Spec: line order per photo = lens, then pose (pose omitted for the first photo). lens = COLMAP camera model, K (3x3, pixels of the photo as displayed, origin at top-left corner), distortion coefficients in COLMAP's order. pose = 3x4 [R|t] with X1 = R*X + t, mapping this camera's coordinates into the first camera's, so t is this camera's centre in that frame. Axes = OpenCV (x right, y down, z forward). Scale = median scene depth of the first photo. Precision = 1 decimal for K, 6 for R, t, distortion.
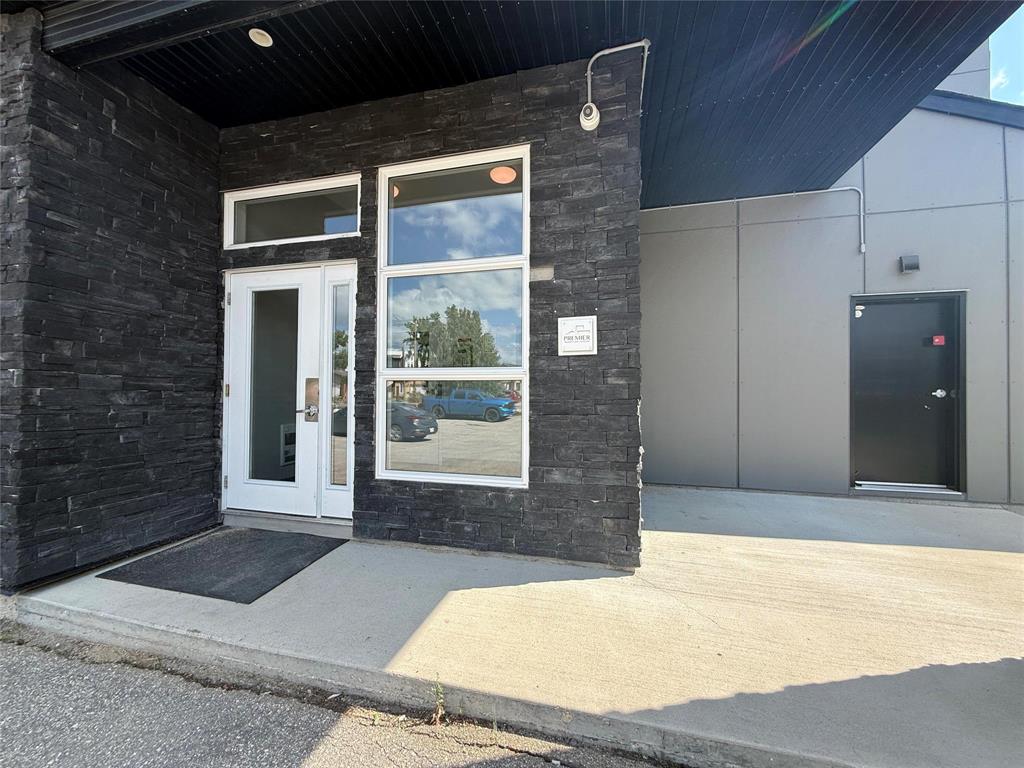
lens RADIAL K [[411.6, 0, 502.3], [0, 411.6, 391.2], [0, 0, 1]] dist [0.001184, 0.000003]
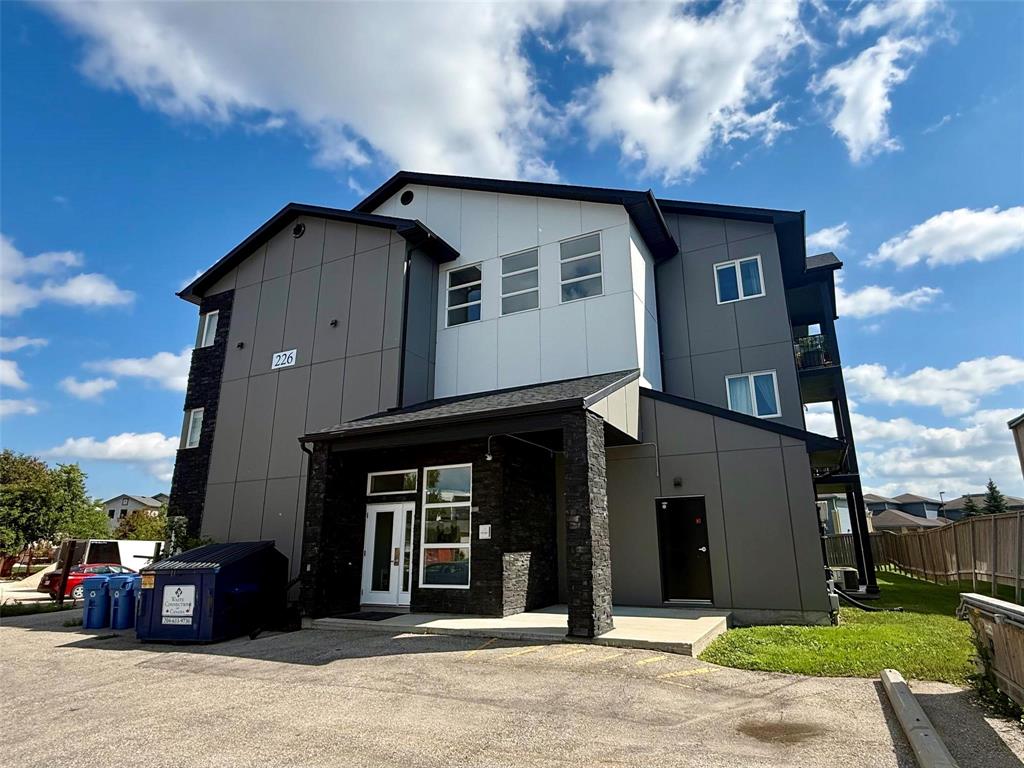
lens RADIAL K [[580.5, 0, 521.1], [0, 580.5, 387.0], [0, 0, 1]] dist [-0.004318, -0.000230]
pose [[0.979690, -0.069335, -0.188149, 1.060227], [0.015648, 0.961890, -0.272989, 0.002812], [0.199906, 0.264501, 0.943439, -2.561949]]
